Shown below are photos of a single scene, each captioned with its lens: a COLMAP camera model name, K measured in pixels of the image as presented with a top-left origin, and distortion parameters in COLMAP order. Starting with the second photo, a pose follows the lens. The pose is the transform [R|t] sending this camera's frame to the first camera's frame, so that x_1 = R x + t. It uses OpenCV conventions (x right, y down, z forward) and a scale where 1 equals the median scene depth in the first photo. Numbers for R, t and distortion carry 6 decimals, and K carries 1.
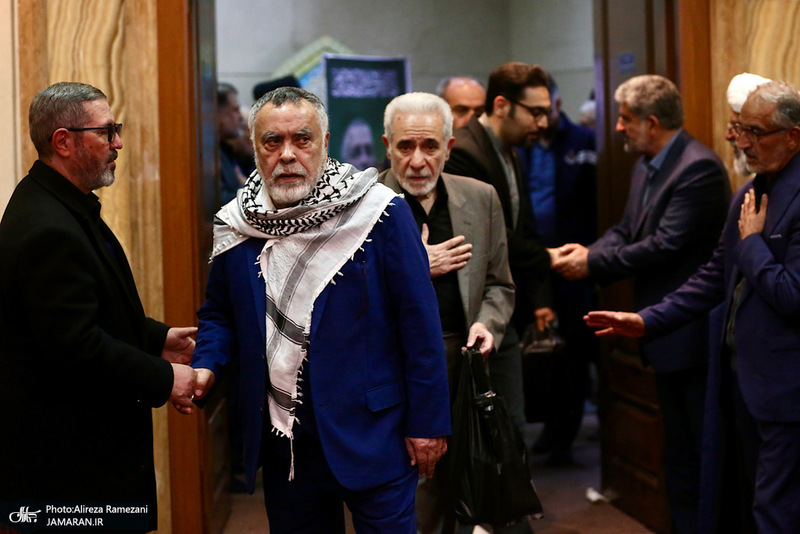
lens RADIAL K [[1726.6, 0, 400.0], [0, 1726.6, 267.0], [0, 0, 1]] dist [-0.243110, -0.405273]
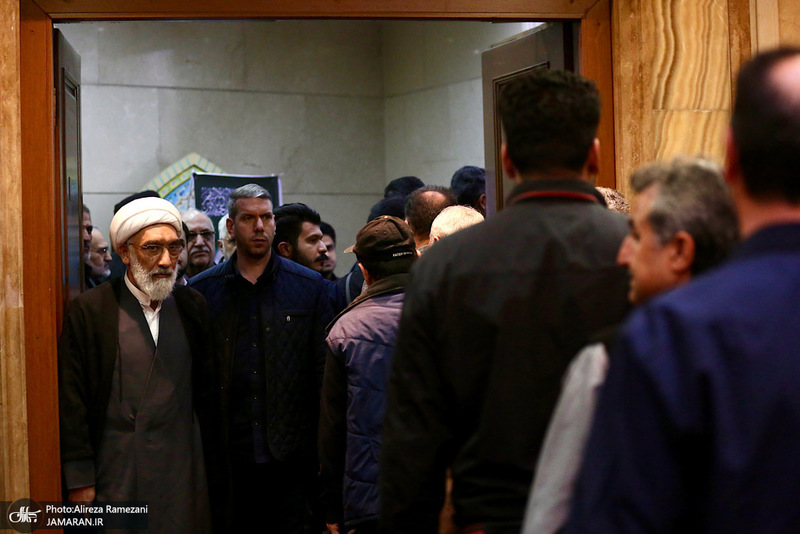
lens RADIAL K [[1652.1, 0, 400.0], [0, 1652.1, 267.0], [0, 0, 1]] dist [-0.259286, -0.085626]
pose [[0.996272, -0.002672, 0.086232, -0.014484], [0.008343, 0.997819, -0.065476, -0.013469], [-0.085869, 0.065952, 0.994121, 0.115822]]
